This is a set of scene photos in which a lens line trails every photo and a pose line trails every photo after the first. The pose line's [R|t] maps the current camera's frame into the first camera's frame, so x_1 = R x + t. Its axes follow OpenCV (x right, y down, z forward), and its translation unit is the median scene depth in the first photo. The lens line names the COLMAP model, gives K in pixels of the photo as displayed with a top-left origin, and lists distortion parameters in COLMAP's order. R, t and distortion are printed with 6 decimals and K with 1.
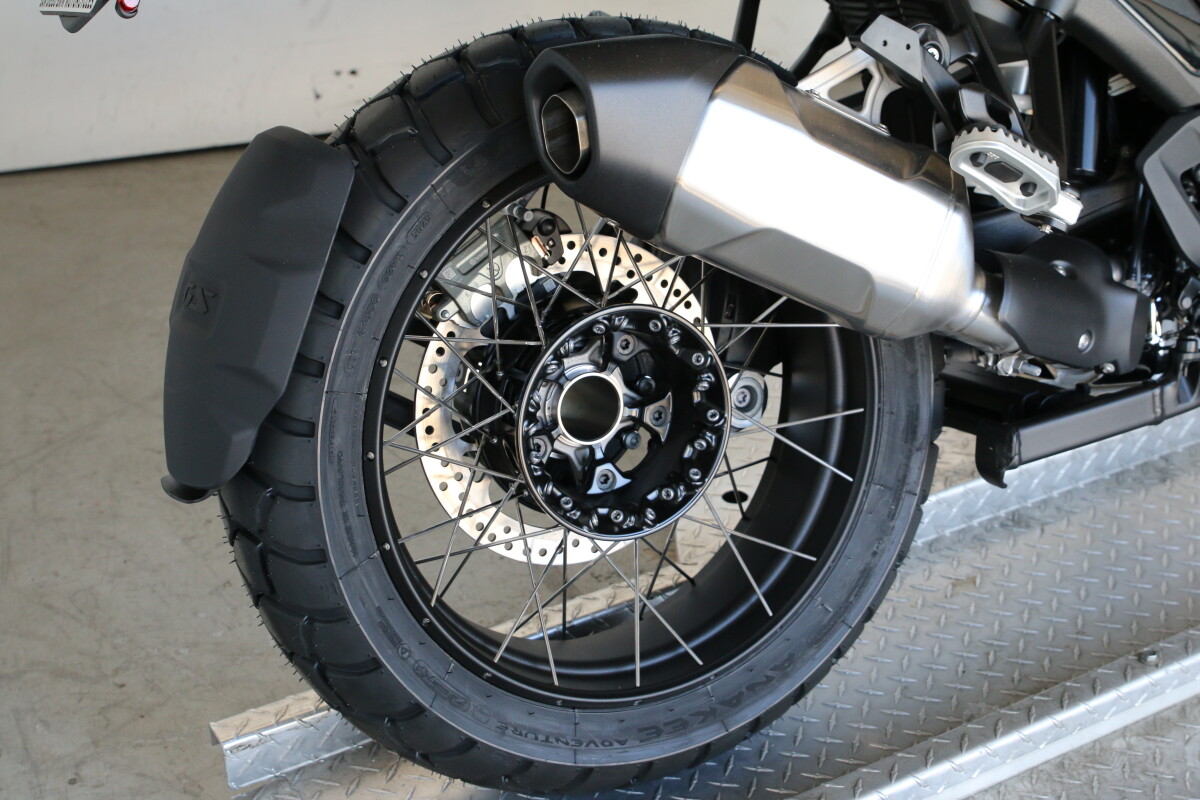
lens RADIAL K [[1988.3, 0, 600.0], [0, 1988.3, 400.0], [0, 0, 1]] dist [-0.001085, 0.014561]
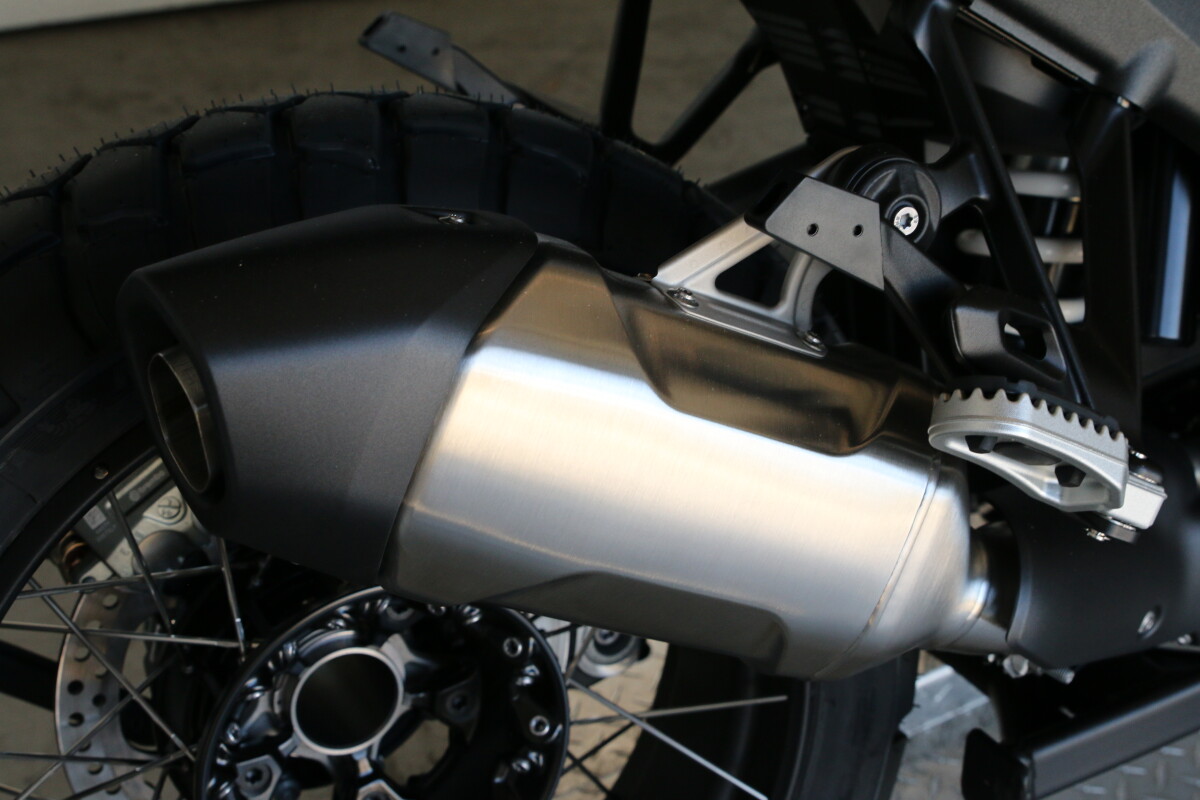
lens RADIAL K [[1895.7, 0, 600.0], [0, 1895.7, 400.0], [0, 0, 1]] dist [-0.047022, 0.103759]
pose [[0.999720, 0.016096, -0.017343, 0.087889], [-0.013157, 0.987364, 0.157923, -0.194184], [0.019665, -0.157651, 0.987299, 0.452939]]
